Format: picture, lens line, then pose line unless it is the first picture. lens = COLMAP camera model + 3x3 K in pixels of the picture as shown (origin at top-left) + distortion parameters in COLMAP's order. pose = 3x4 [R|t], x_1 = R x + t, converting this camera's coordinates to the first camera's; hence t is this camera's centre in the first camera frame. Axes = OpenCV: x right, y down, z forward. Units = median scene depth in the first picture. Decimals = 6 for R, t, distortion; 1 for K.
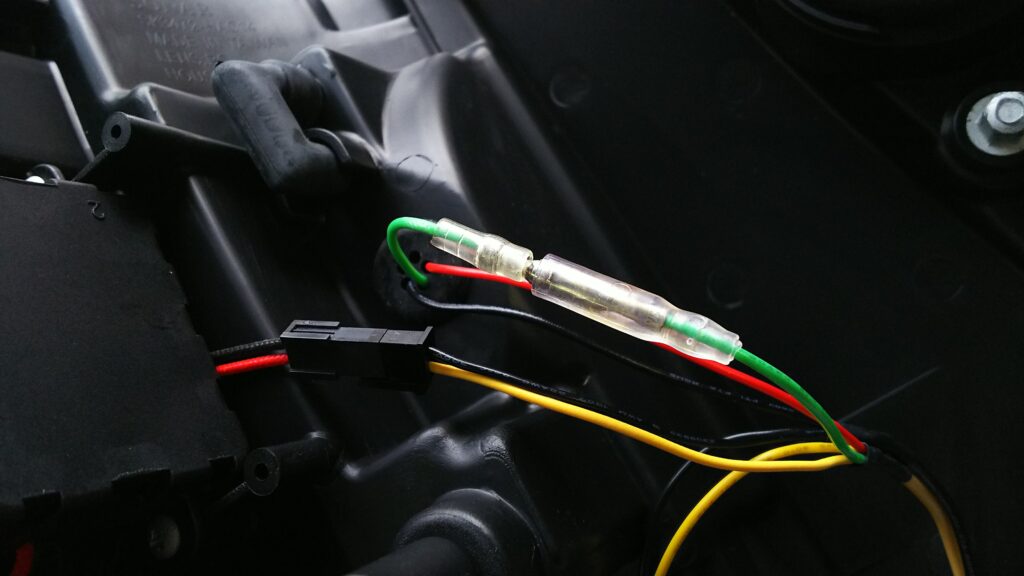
lens RADIAL K [[853.9, 0, 510.2], [0, 853.9, 239.2], [0, 0, 1]] dist [0.014073, 0.003566]
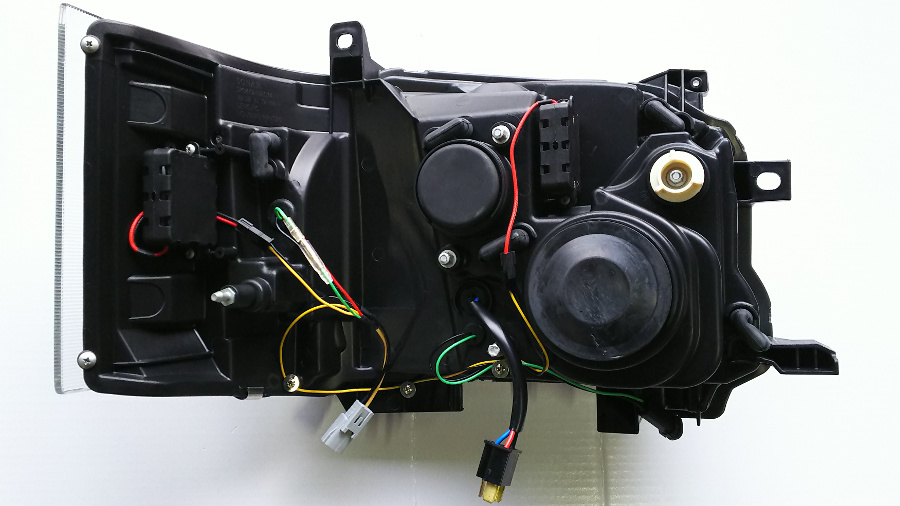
lens RADIAL K [[722.3, 0, 447.0], [0, 722.3, 215.8], [0, 0, 1]] dist [0.076973, -0.001787]
pose [[0.866085, 0.476413, 0.151419, 0.037088], [-0.496982, 0.853252, 0.158022, -0.820689], [-0.053915, -0.212113, 0.975757, -2.053779]]
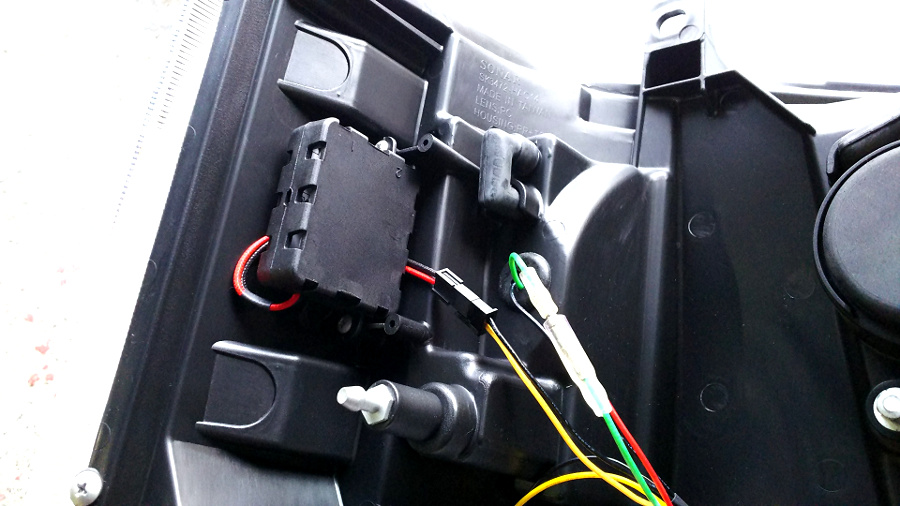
lens RADIAL K [[722.3, 0, 447.0], [0, 722.3, 215.8], [0, 0, 1]] dist [0.076973, -0.001787]
pose [[0.783490, 0.504562, -0.362713, 0.274122], [-0.495631, 0.859489, 0.125014, -0.206991], [0.374826, 0.081825, 0.923477, -0.520278]]
